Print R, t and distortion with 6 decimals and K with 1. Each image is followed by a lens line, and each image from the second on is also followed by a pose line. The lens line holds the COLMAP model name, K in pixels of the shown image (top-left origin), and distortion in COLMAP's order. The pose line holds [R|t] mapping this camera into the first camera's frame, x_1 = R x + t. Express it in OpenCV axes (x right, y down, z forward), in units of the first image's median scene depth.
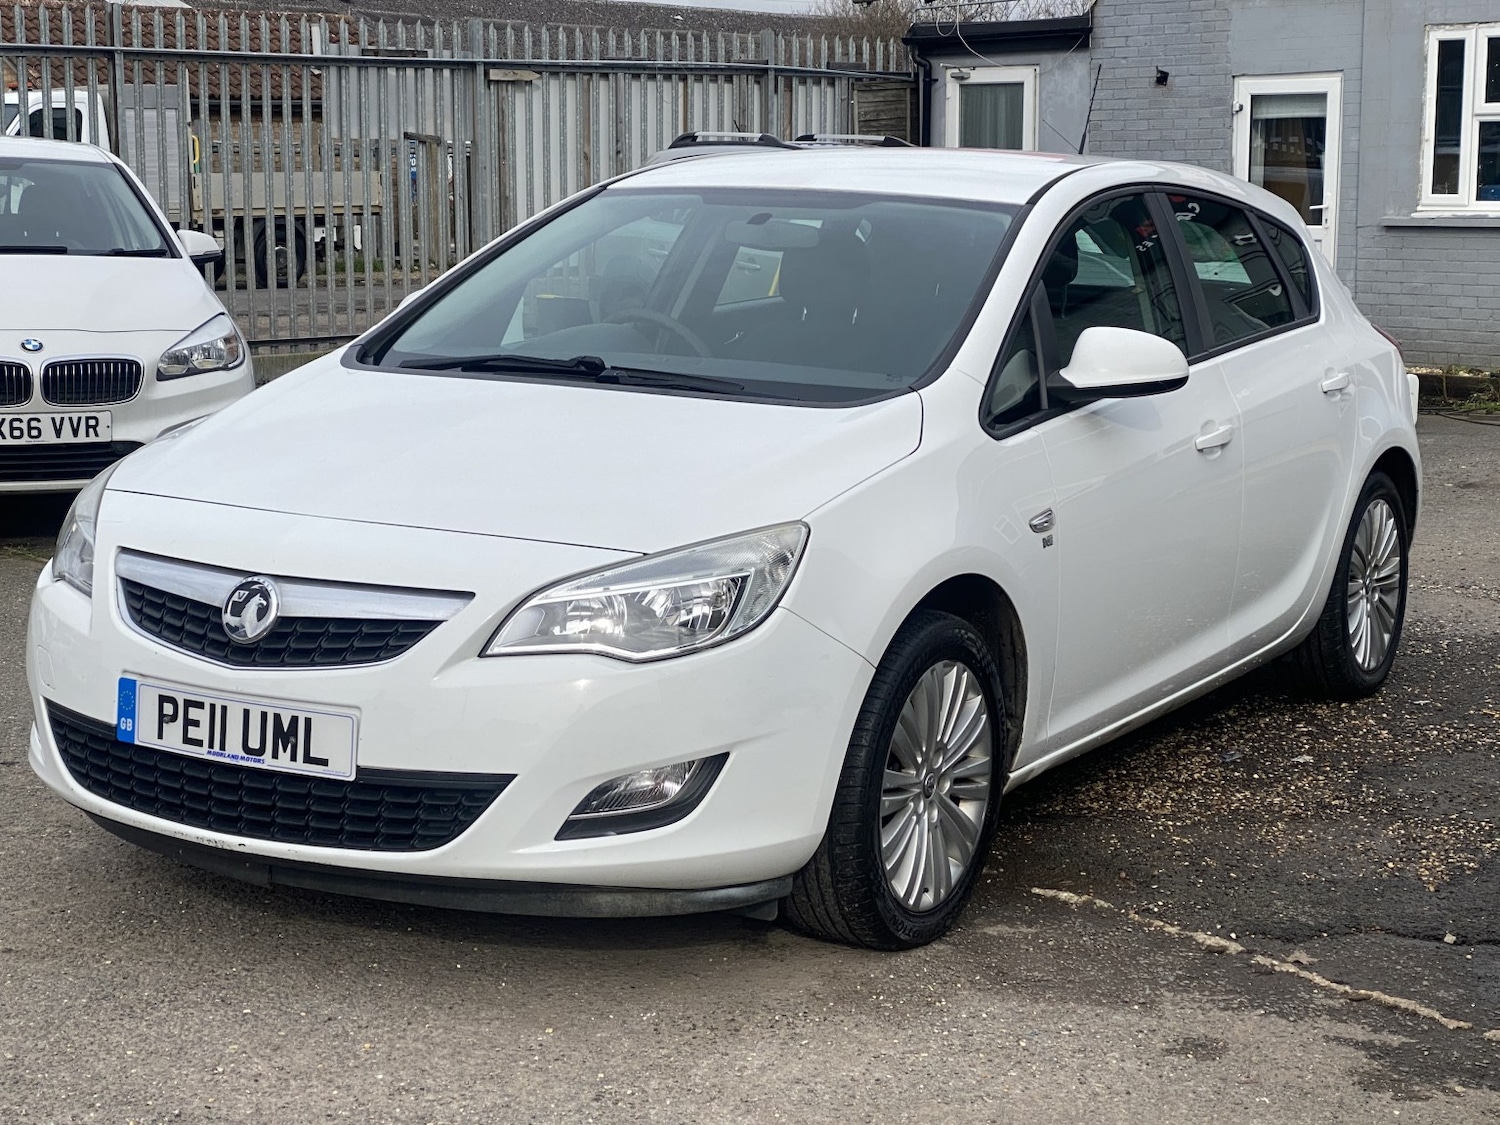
lens RADIAL K [[2505.8, 0, 741.6], [0, 2505.8, 566.6], [0, 0, 1]] dist [0.079913, 0.000000]
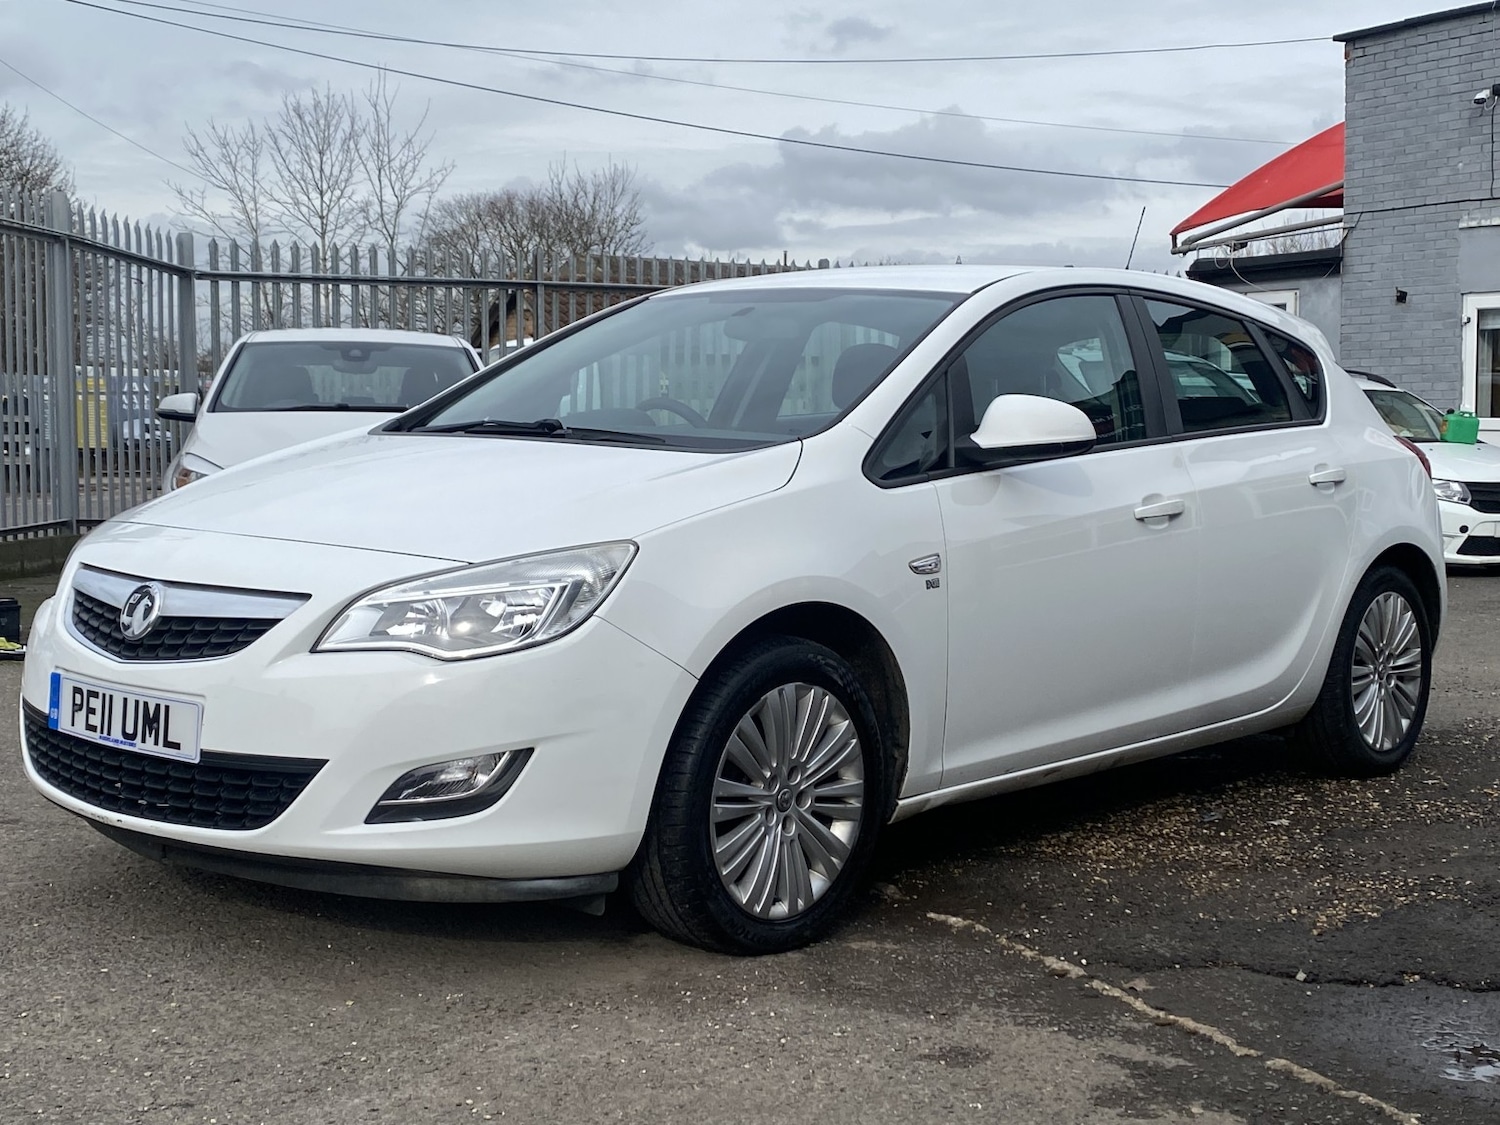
lens RADIAL K [[1958.2, 0, 768.7], [0, 1958.2, 552.5], [0, 0, 1]] dist [0.078396, 0.000000]
pose [[0.980574, 0.012380, -0.195758, 0.230953], [-0.029515, 0.995956, -0.084859, 0.053253], [0.193915, 0.088989, 0.976974, 0.175867]]
